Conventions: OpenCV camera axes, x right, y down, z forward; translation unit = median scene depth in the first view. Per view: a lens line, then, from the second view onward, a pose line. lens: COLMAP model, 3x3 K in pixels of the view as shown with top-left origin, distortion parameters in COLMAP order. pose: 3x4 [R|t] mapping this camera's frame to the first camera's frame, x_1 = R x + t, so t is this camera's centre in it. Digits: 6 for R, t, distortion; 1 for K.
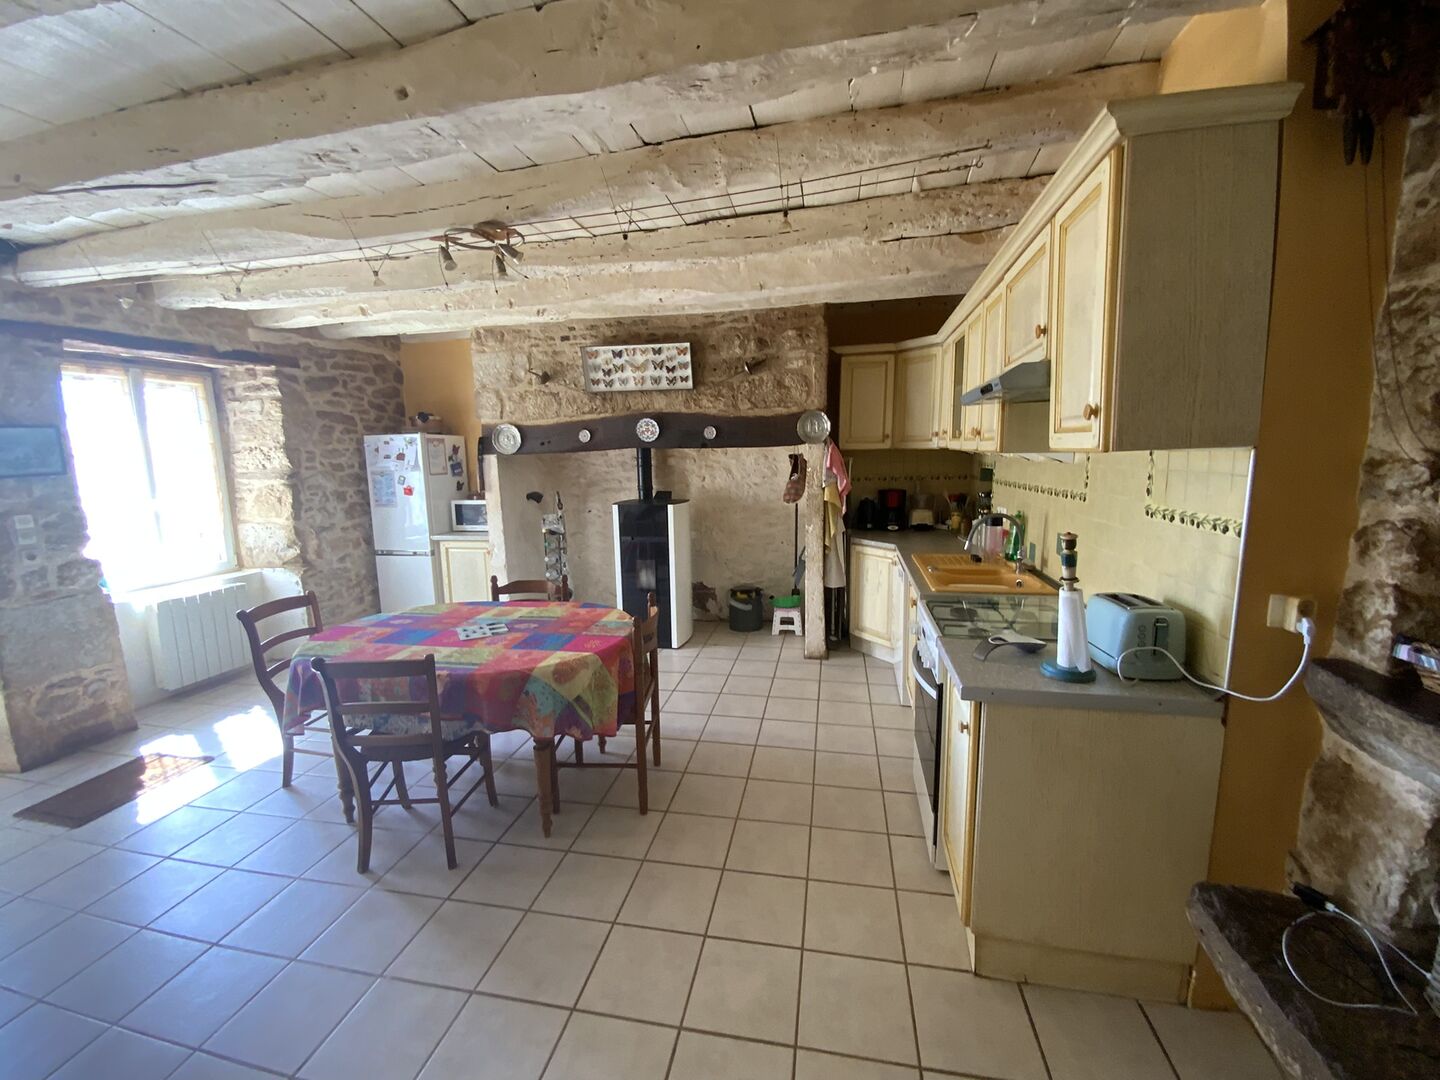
lens RADIAL K [[578.3, 0, 728.6], [0, 578.3, 540.9], [0, 0, 1]] dist [0.064700, -0.036919]
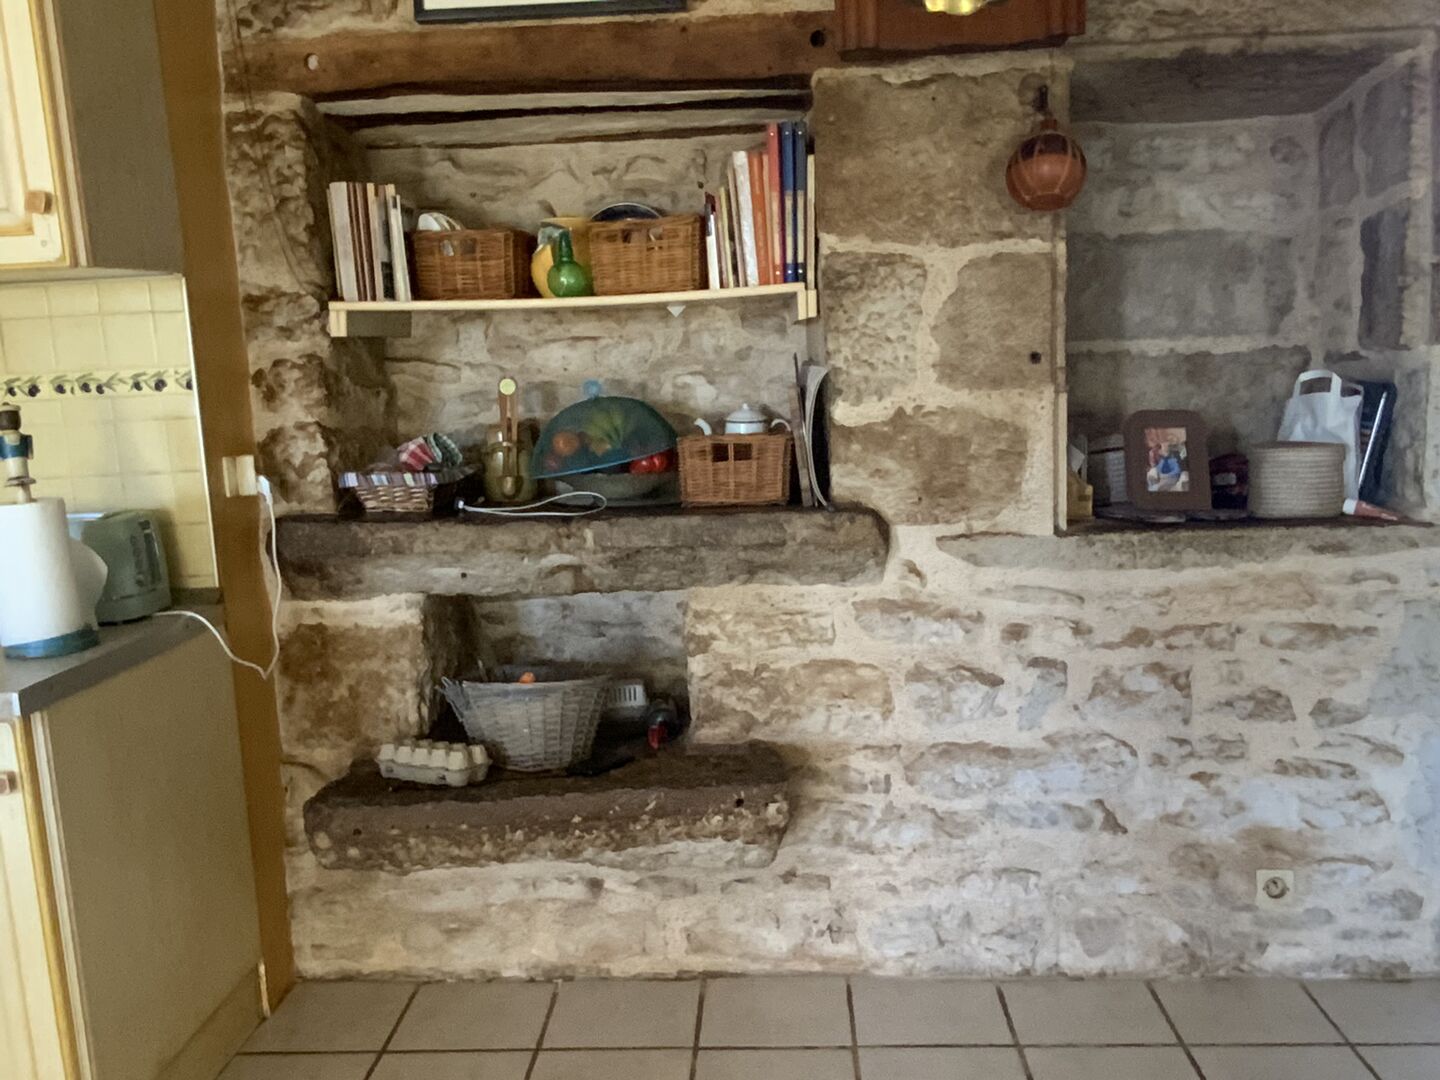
lens RADIAL K [[1164.9, 0, 720.0], [0, 1164.9, 540.0], [0, 0, 1]] dist [0.102316, -0.173381]
pose [[-0.142405, -0.135231, 0.980527, -0.279861], [0.190022, 0.968461, 0.161165, 0.023550], [-0.971397, 0.209272, -0.112217, 0.187703]]
